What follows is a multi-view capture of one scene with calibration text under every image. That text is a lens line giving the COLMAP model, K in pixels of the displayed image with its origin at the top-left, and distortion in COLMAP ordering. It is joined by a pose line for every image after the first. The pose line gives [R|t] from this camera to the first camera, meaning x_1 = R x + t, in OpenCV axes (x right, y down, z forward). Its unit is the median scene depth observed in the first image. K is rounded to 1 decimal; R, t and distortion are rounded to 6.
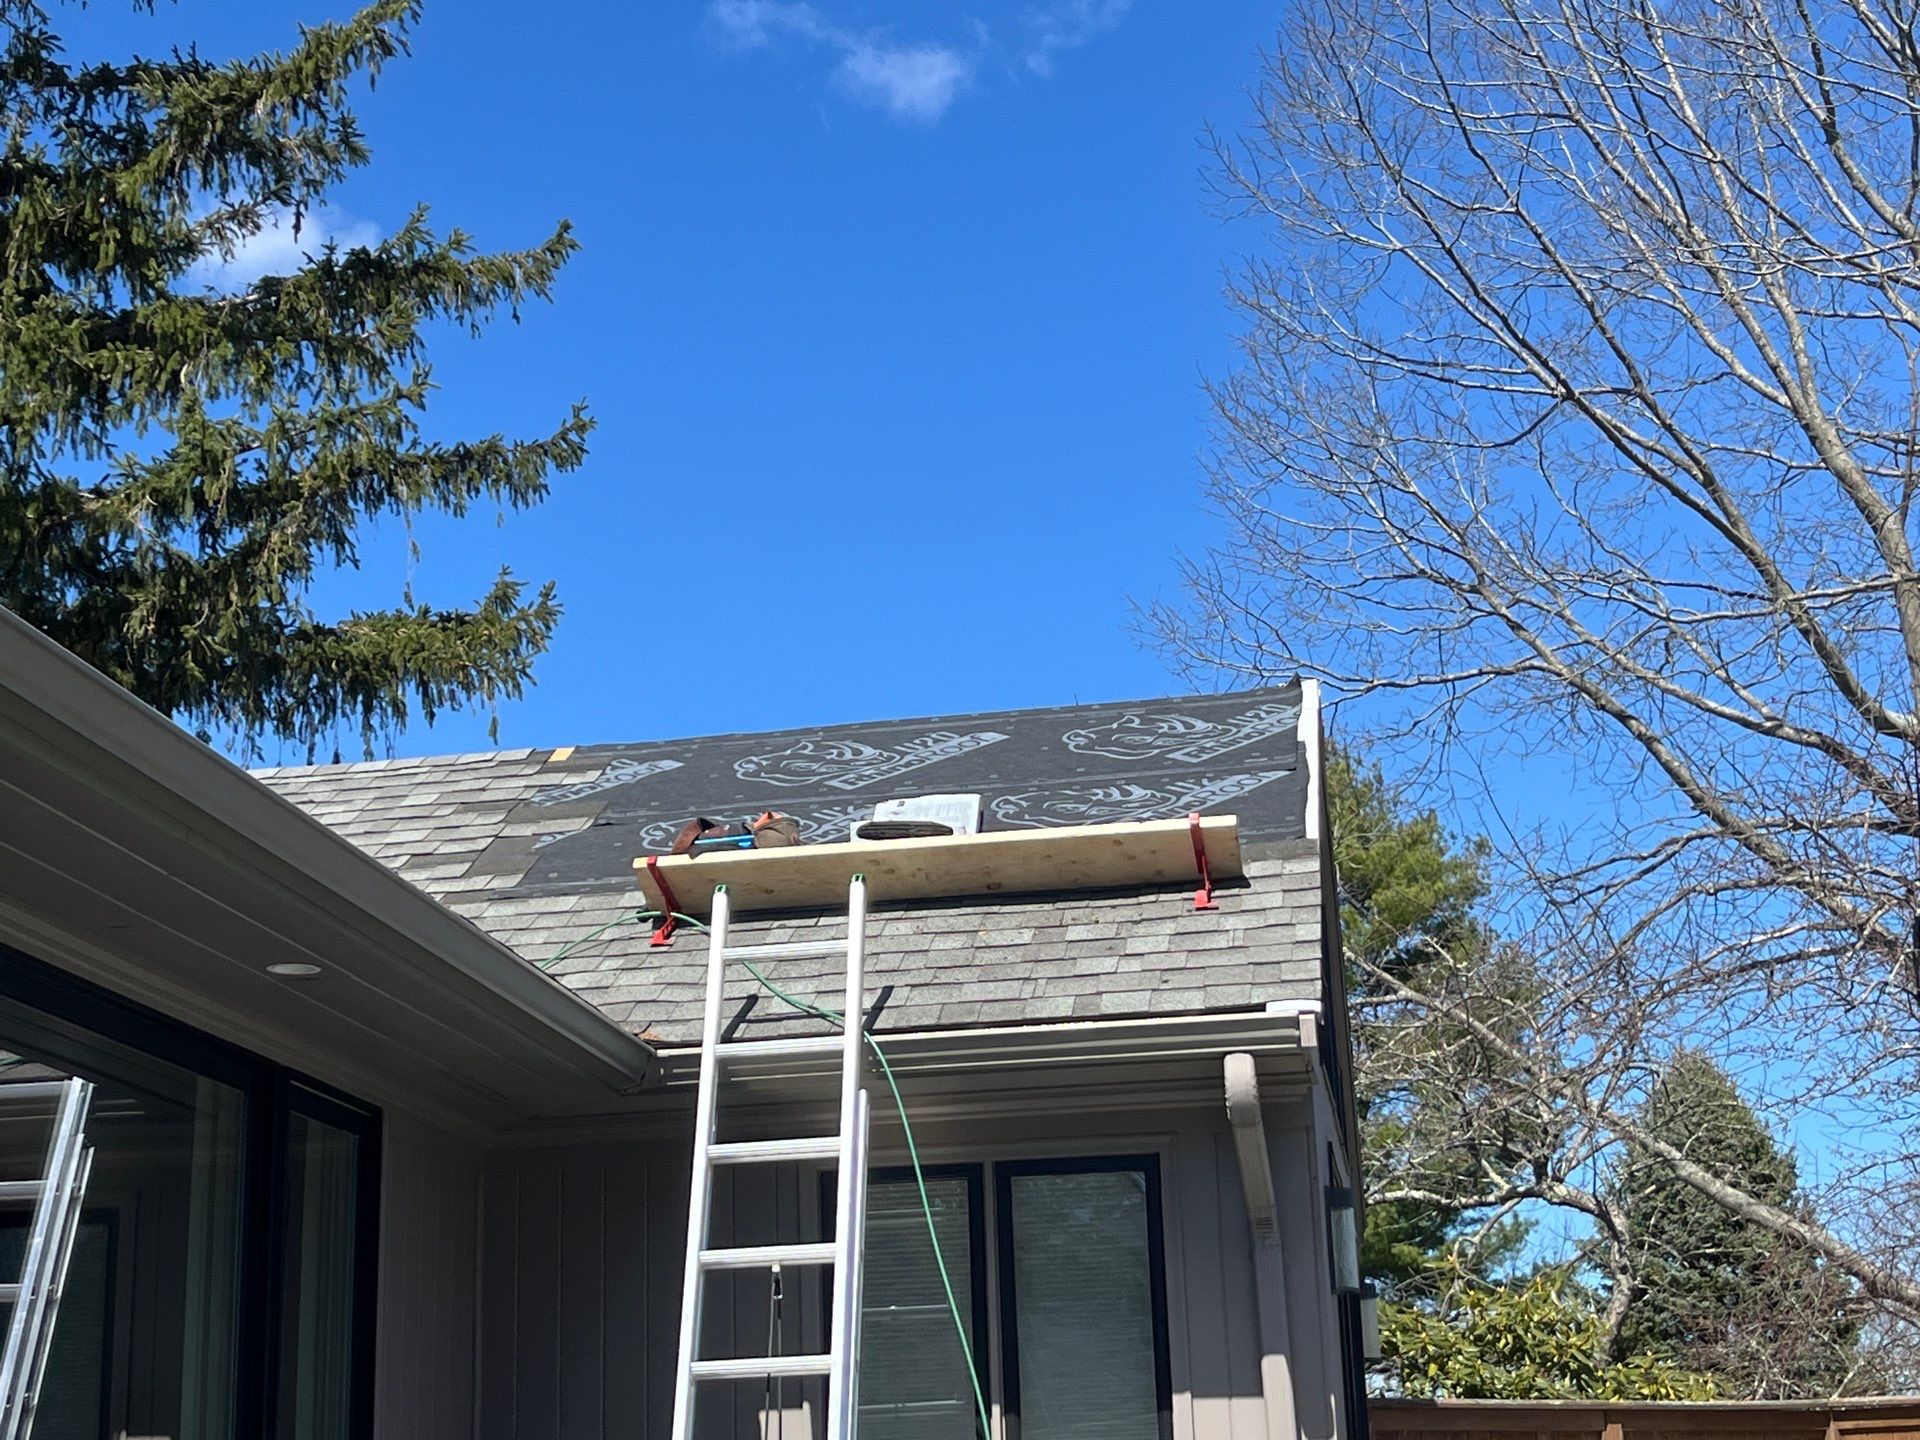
lens RADIAL K [[2943.0, 0, 948.0], [0, 2943.0, 721.7], [0, 0, 1]] dist [0.057448, 0.000000]
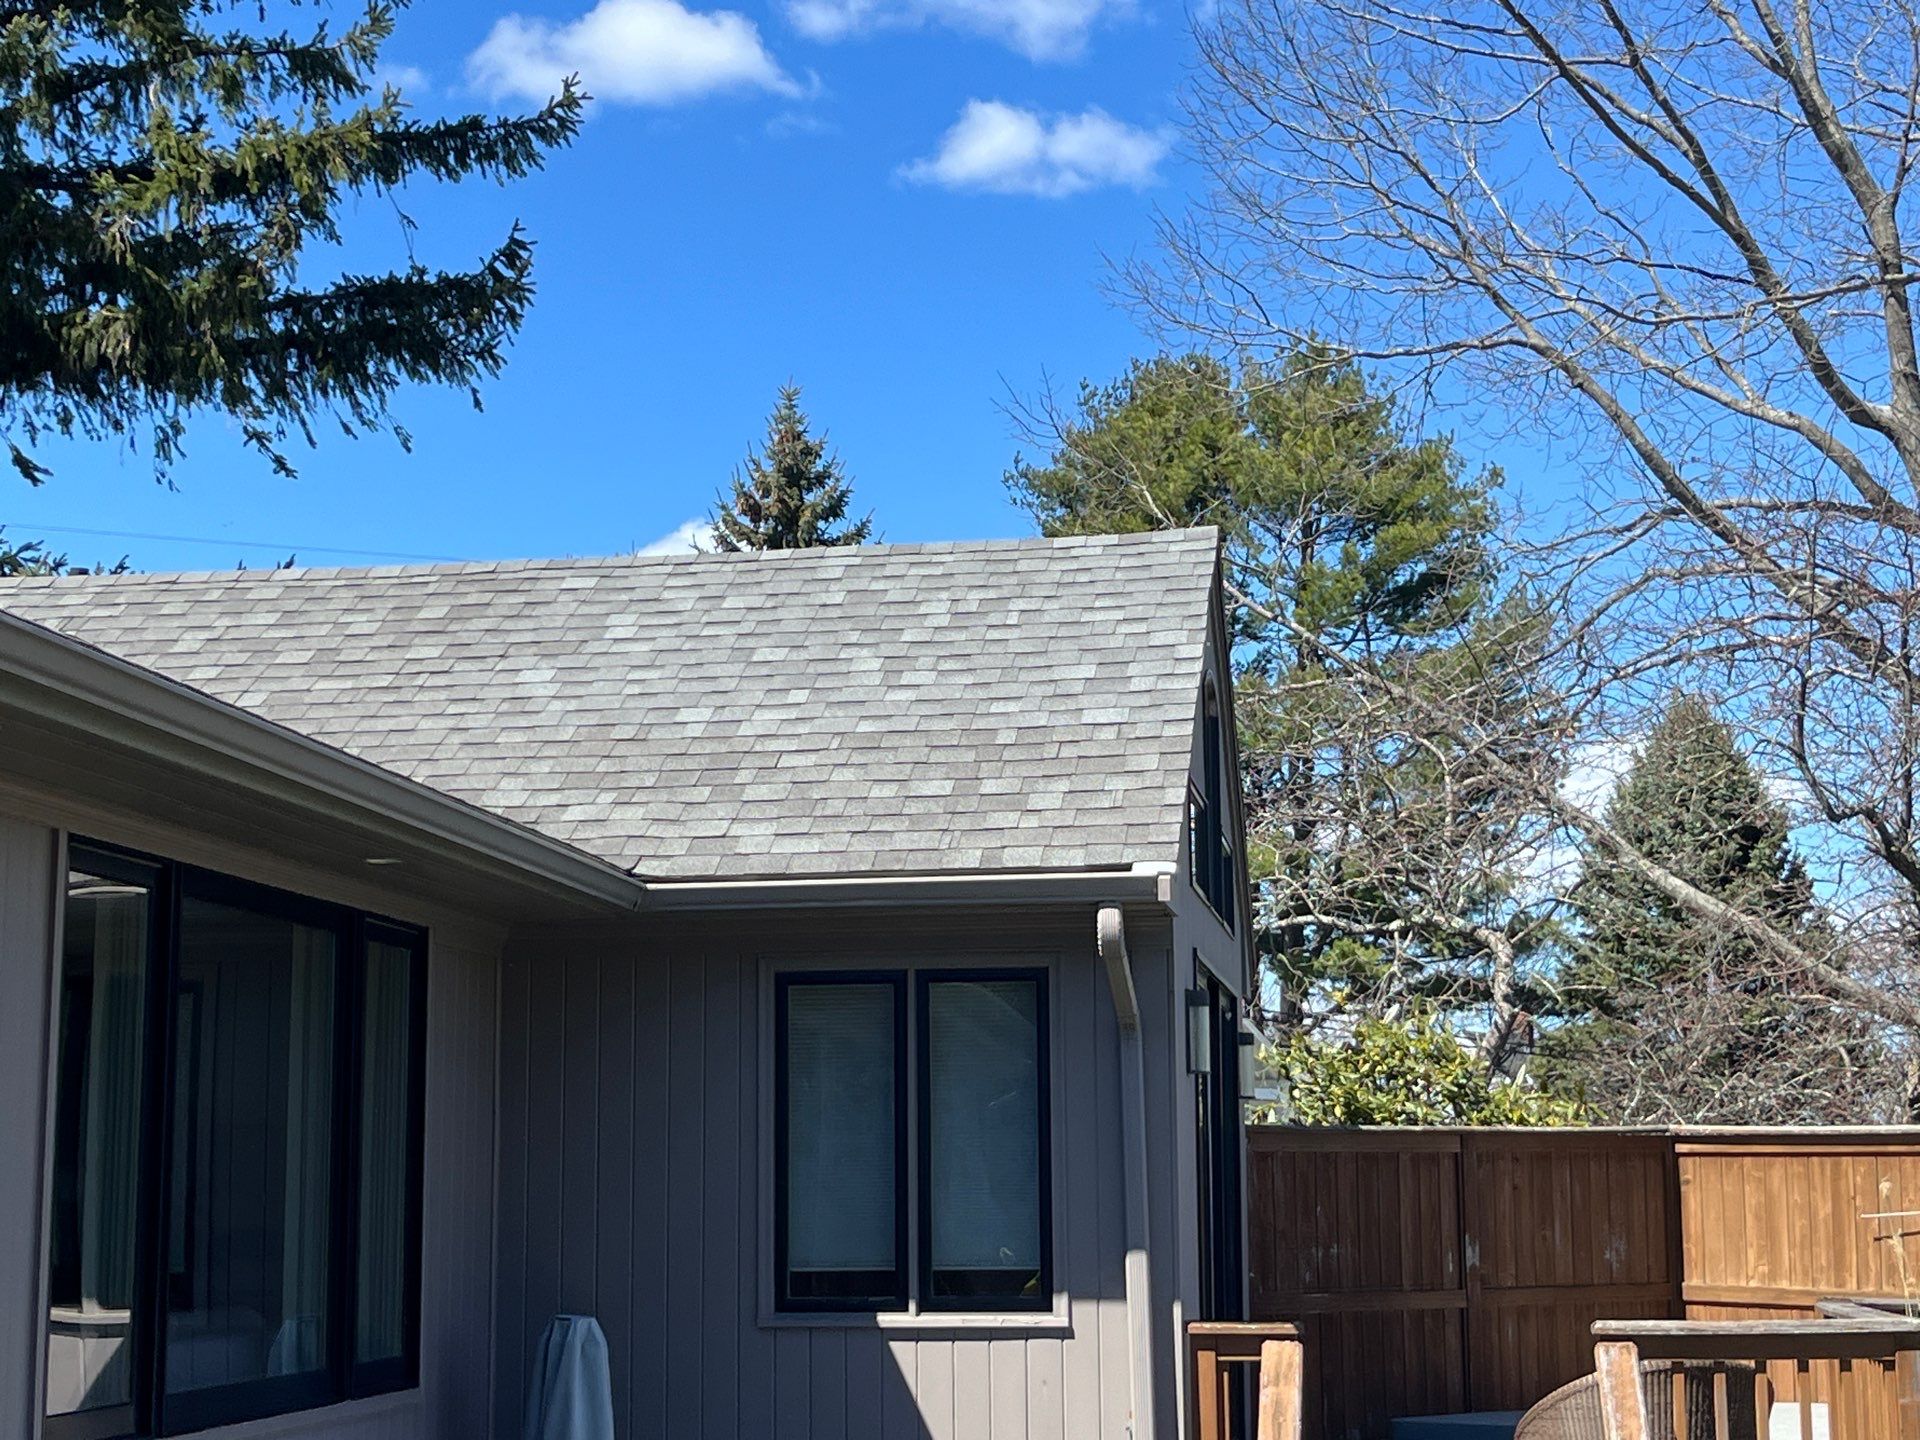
lens RADIAL K [[3322.1, 0, 932.4], [0, 3322.1, 700.3], [0, 0, 1]] dist [0.084974, 0.000000]
pose [[0.999740, 0.022770, 0.001098, 0.018336], [-0.022707, 0.990398, 0.136370, -0.153622], [0.002017, -0.136359, 0.990657, -0.366396]]
